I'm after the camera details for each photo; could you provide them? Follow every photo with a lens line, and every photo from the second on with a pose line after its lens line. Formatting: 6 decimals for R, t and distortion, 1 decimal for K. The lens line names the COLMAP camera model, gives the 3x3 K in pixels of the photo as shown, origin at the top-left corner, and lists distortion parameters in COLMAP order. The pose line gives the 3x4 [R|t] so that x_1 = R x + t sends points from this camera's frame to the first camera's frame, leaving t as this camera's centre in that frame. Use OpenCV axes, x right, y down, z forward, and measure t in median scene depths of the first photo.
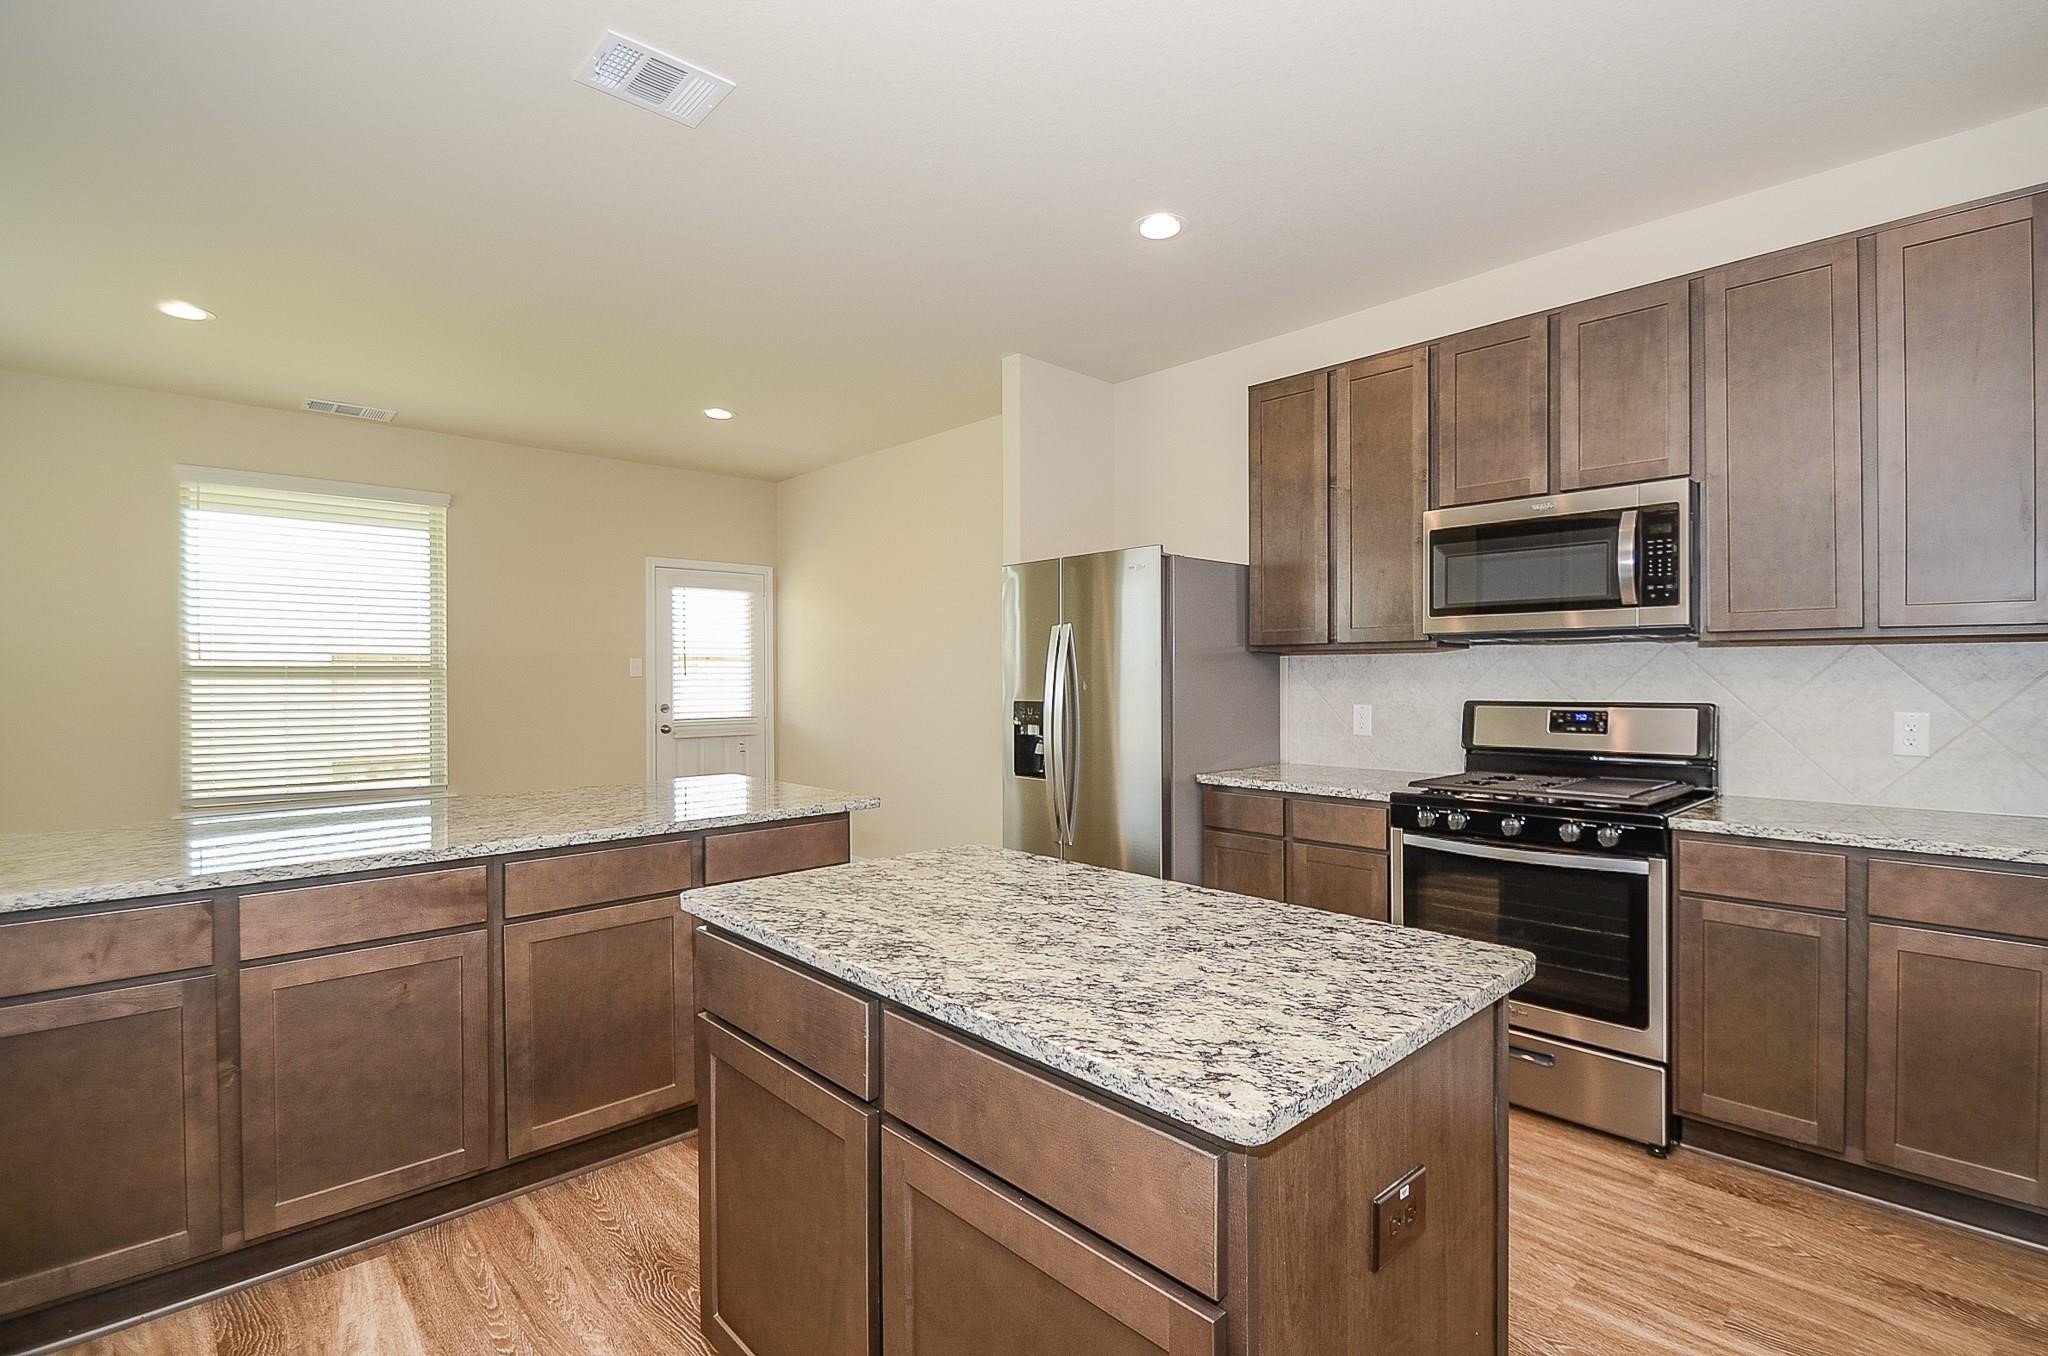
lens RADIAL K [[933.0, 0, 1041.9], [0, 933.0, 679.3], [0, 0, 1]] dist [-0.020404, -0.005628]
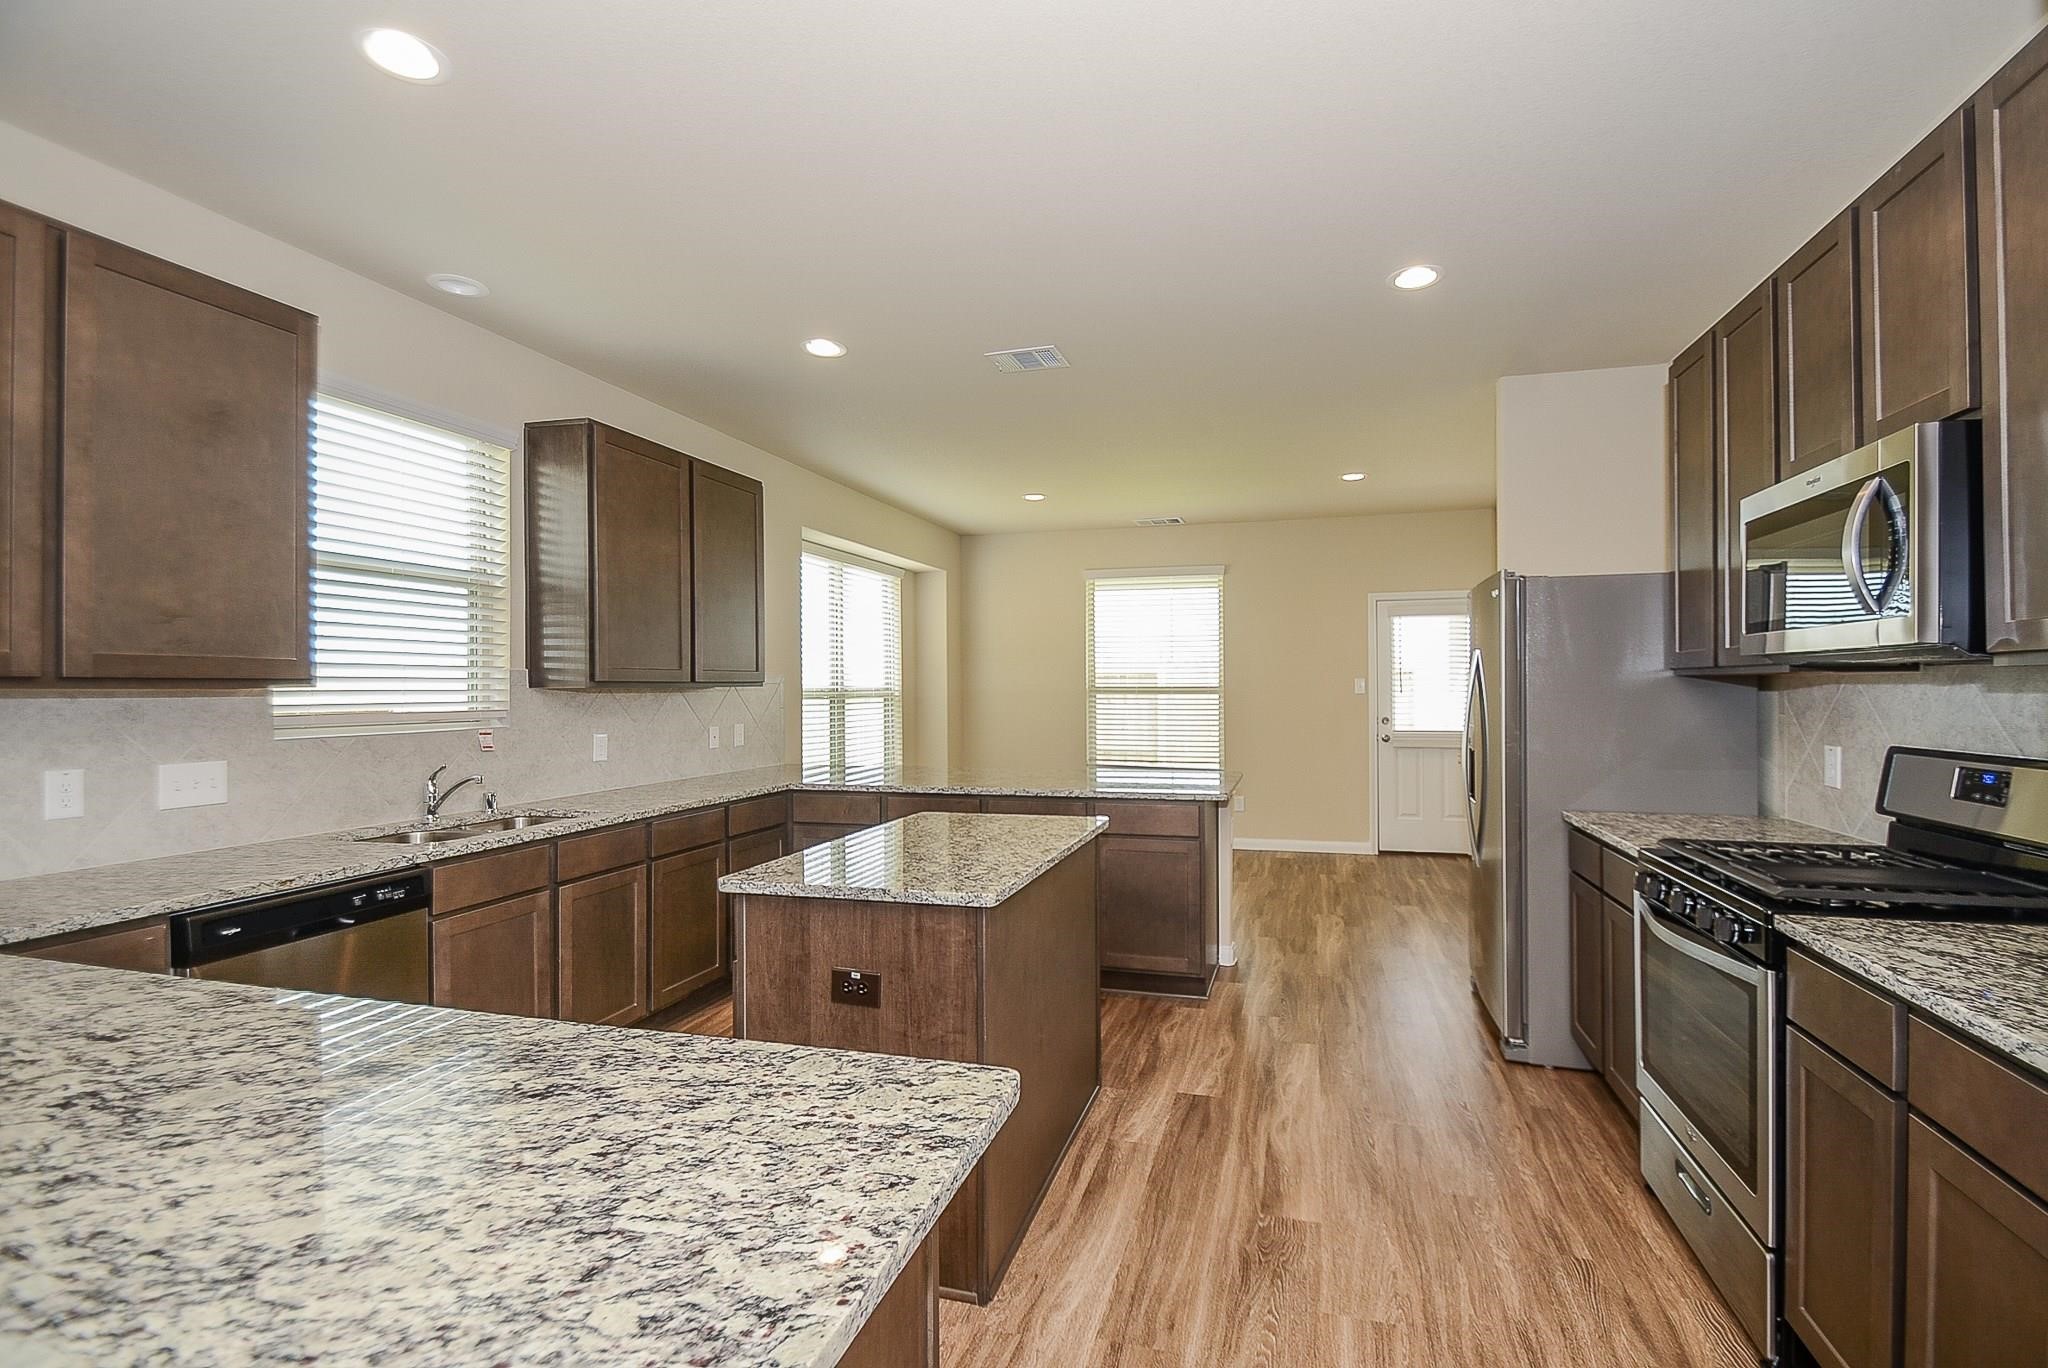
lens RADIAL K [[919.8, 0, 1063.0], [0, 919.8, 696.5], [0, 0, 1]] dist [-0.012546, -0.002444]
pose [[0.515189, 0.008855, -0.857031, 0.703825], [-0.000514, 0.999950, 0.010022, -0.020676], [0.857076, -0.004722, 0.515168, 0.105364]]
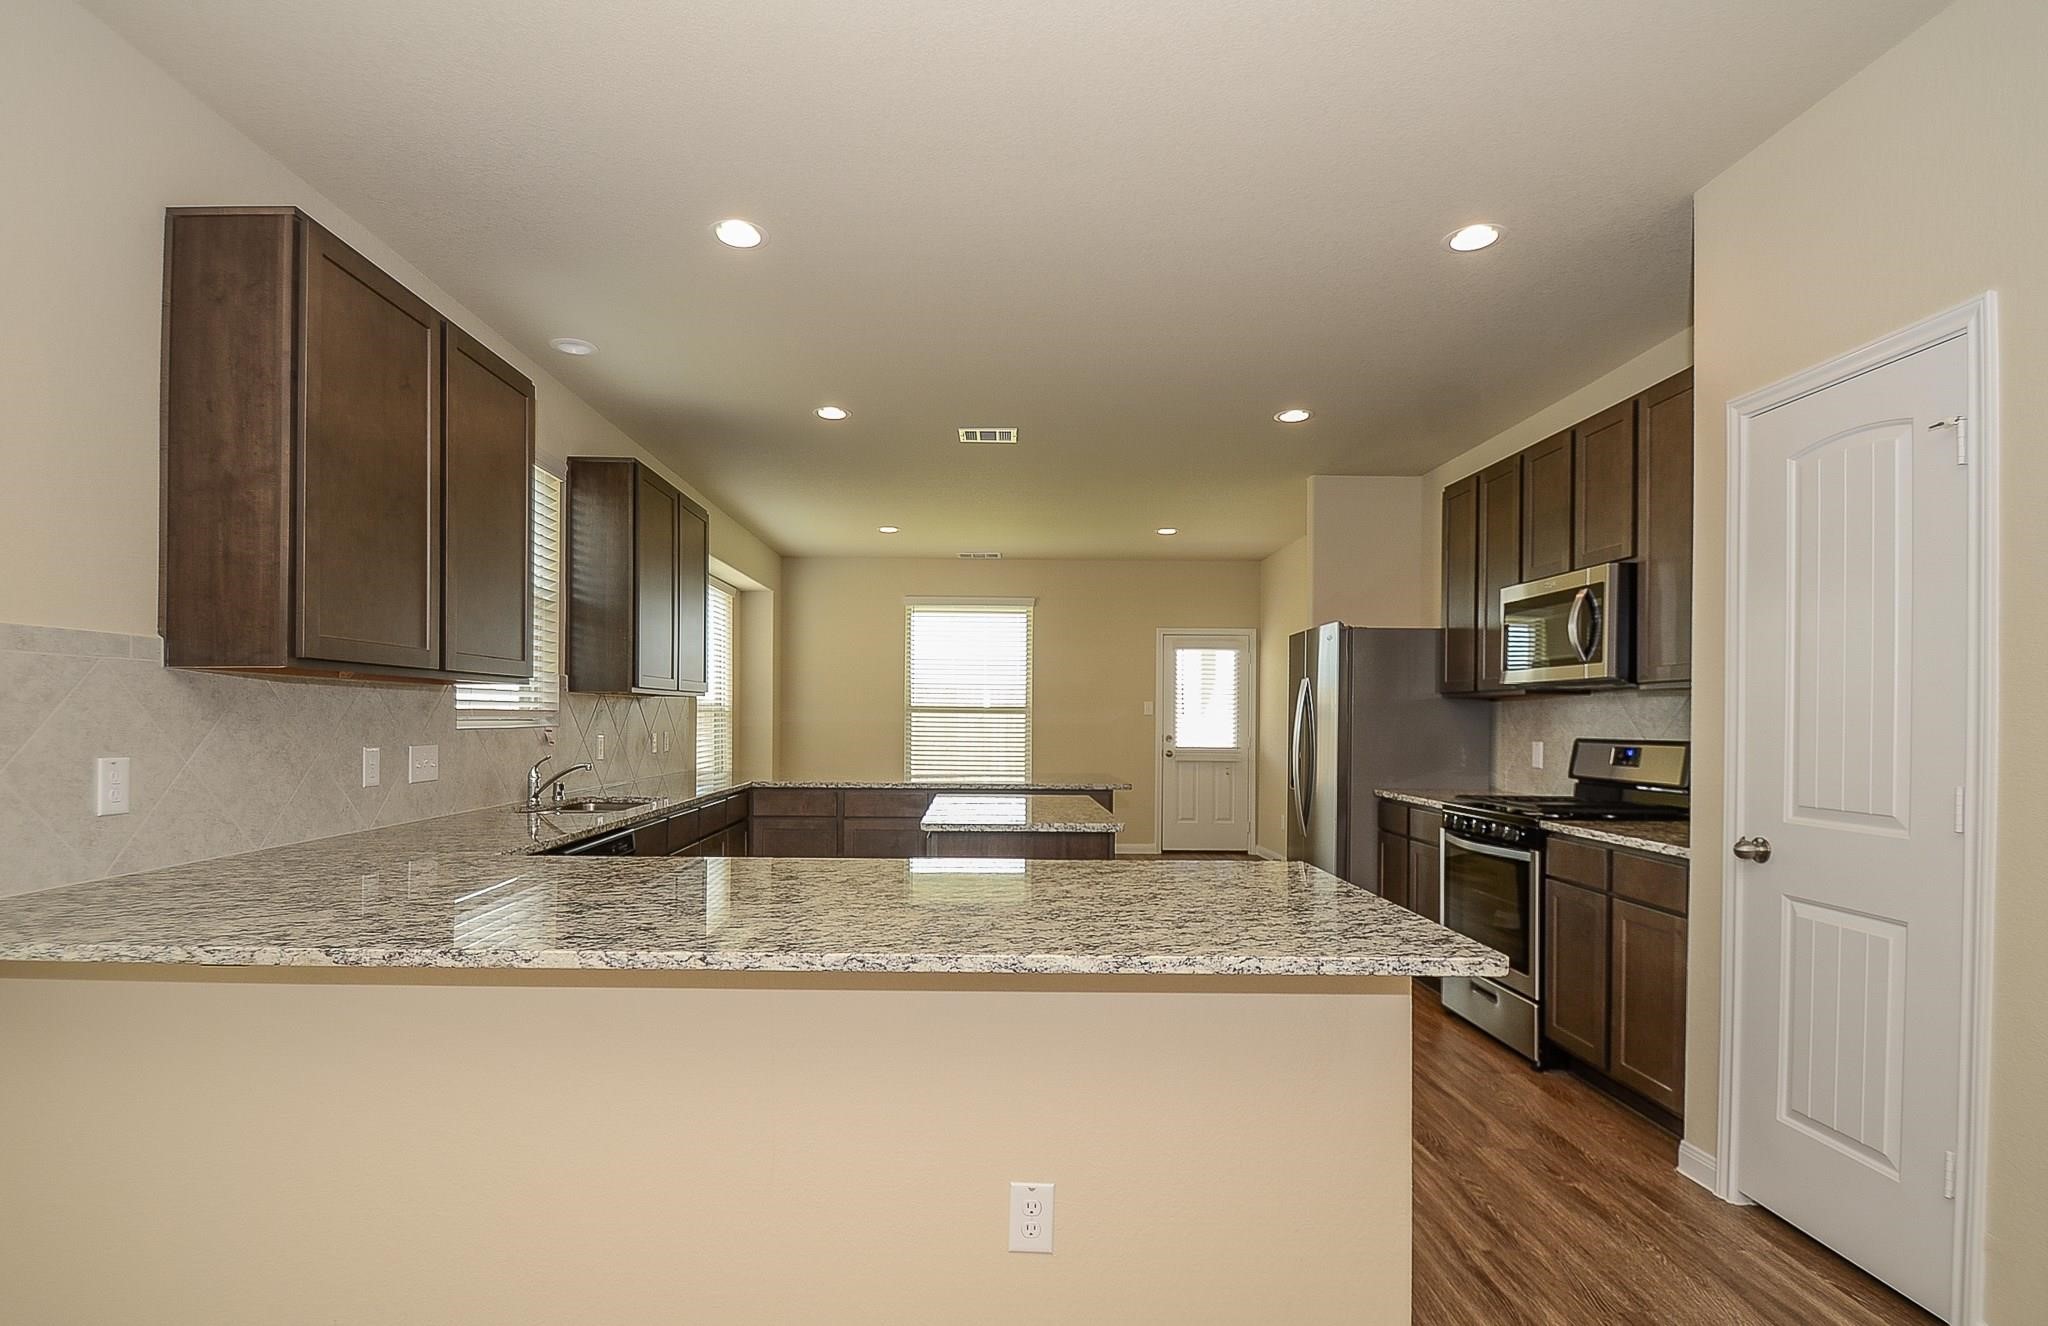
lens RADIAL K [[992.5, 0, 998.4], [0, 992.5, 726.1], [0, 0, 1]] dist [-0.003642, -0.000085]
pose [[0.726734, 0.016625, -0.686718, 0.771335], [-0.014110, 0.999857, 0.009274, 0.005882], [0.686774, 0.002950, 0.726865, -0.431549]]
